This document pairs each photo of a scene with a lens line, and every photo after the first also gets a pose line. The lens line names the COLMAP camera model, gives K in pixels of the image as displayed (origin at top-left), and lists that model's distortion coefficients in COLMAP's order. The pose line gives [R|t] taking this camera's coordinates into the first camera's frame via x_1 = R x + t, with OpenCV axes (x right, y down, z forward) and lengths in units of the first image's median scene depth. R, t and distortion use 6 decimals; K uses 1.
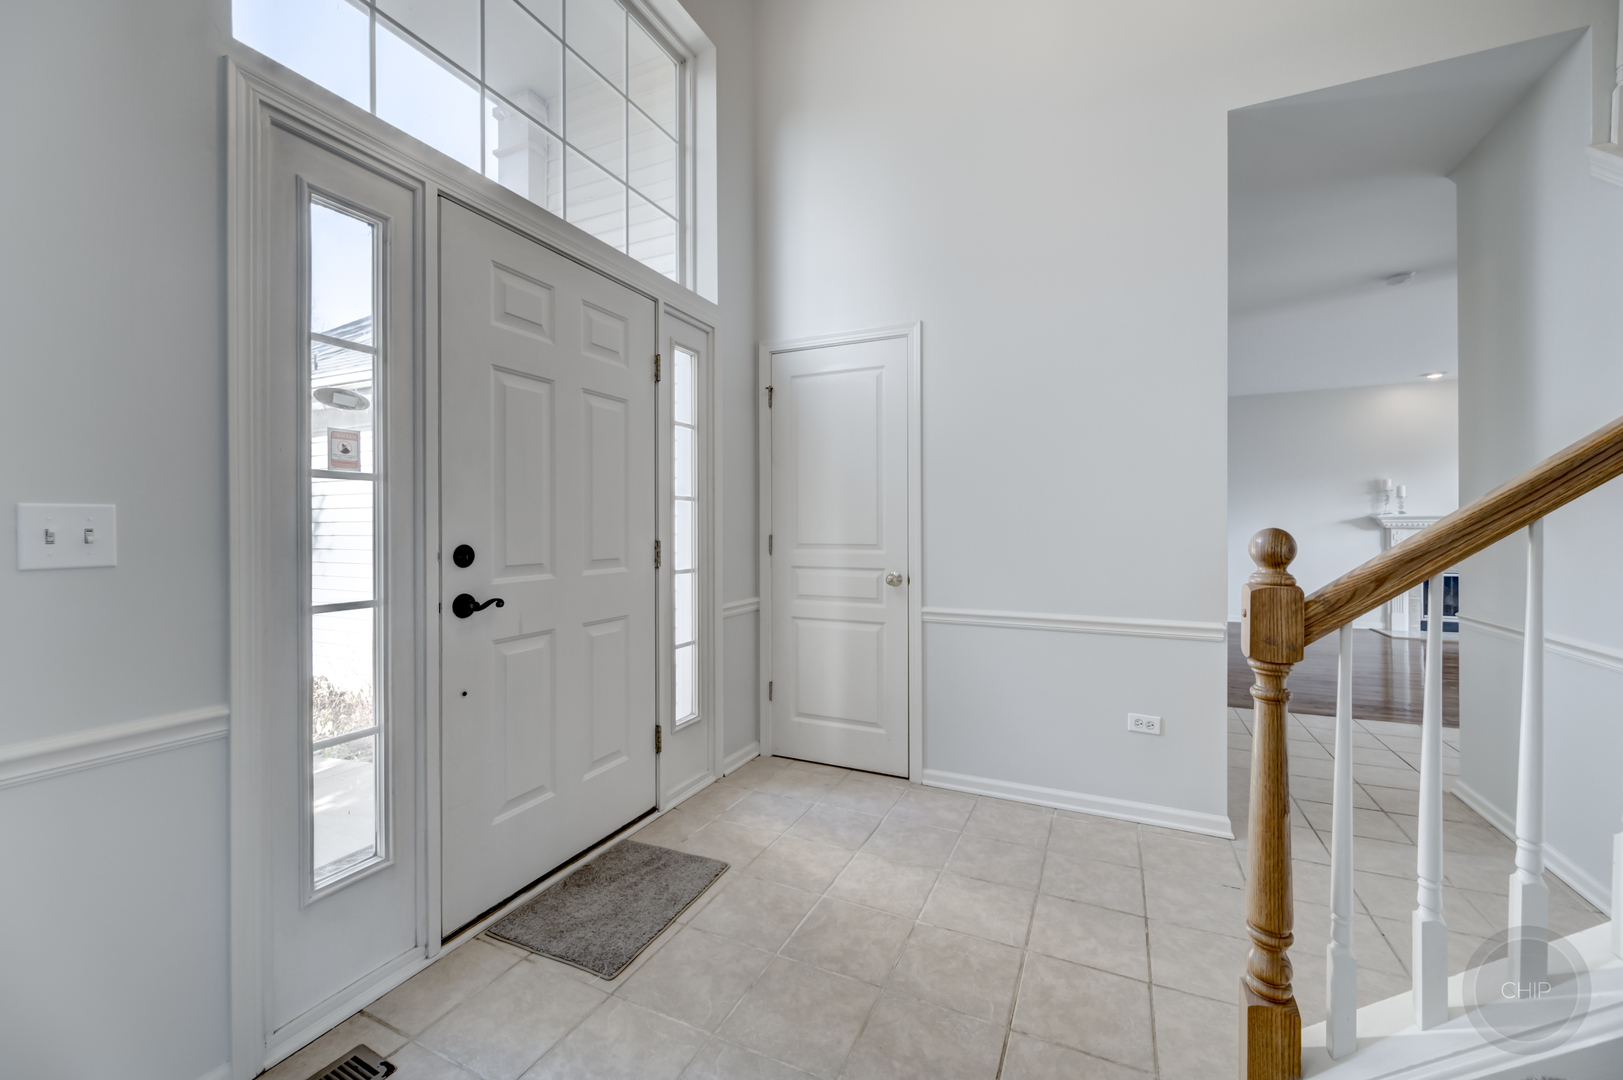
lens RADIAL K [[642.4, 0, 800.2], [0, 642.4, 525.9], [0, 0, 1]] dist [-0.000339, -0.000099]
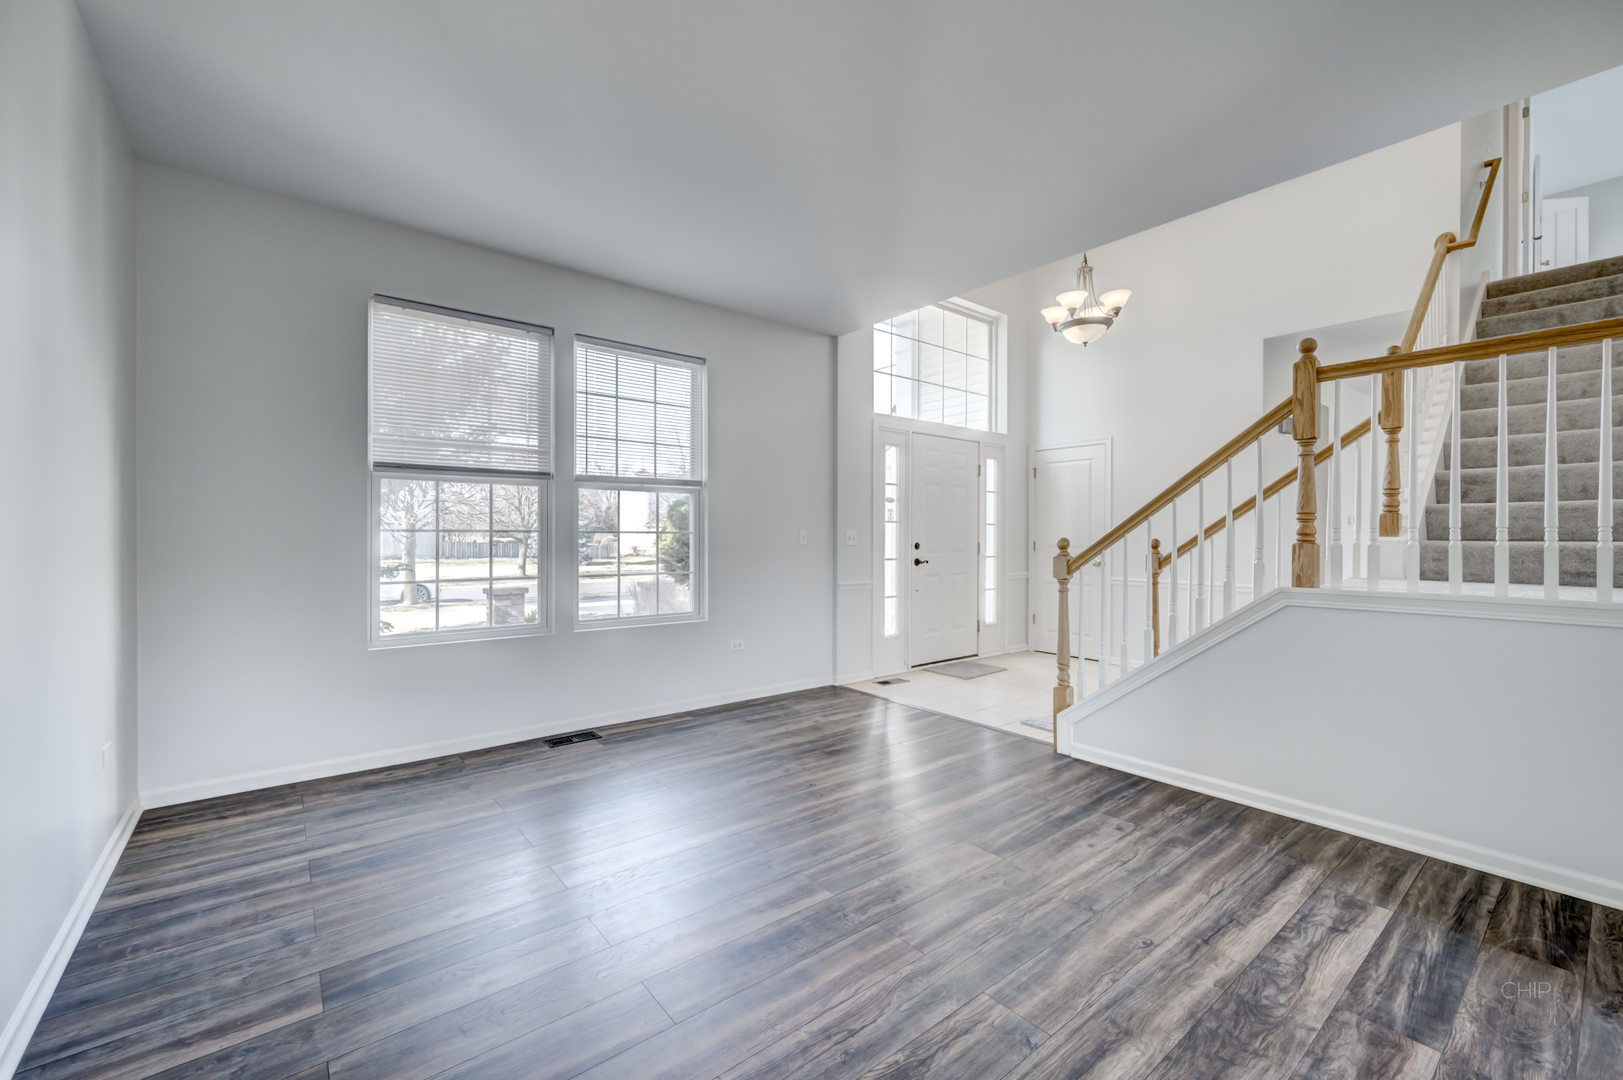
lens RADIAL K [[639.7, 0, 811.5], [0, 639.7, 540.0], [0, 0, 1]] dist [-0.001340, -0.000012]
pose [[0.896088, 0.008149, -0.443802, 0.254907], [-0.005313, 0.999957, 0.007633, -0.002046], [0.443845, -0.004482, 0.896093, -1.301256]]
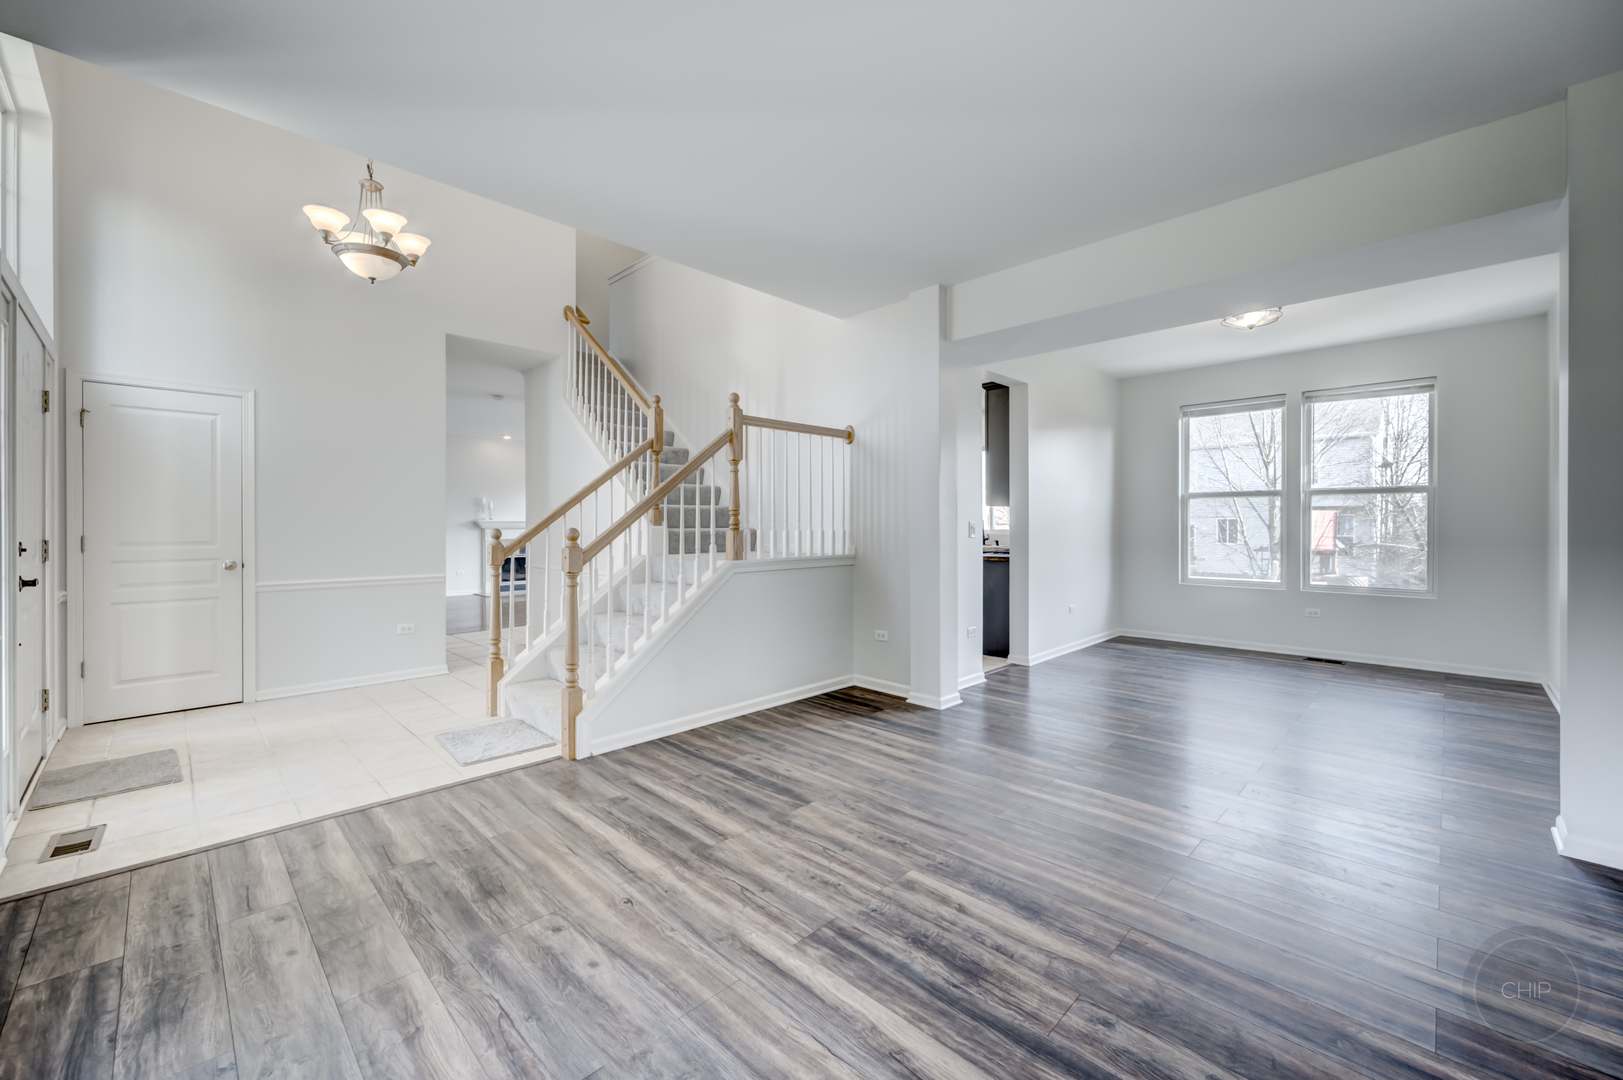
lens RADIAL K [[674.6, 0, 811.1], [0, 674.6, 525.3], [0, 0, 1]] dist [0.015132, -0.000160]
pose [[0.343503, 0.000877, 0.939151, -0.885955], [0.002089, 0.999996, -0.001698, -0.000959], [-0.939149, 0.002545, 0.343500, -0.781735]]
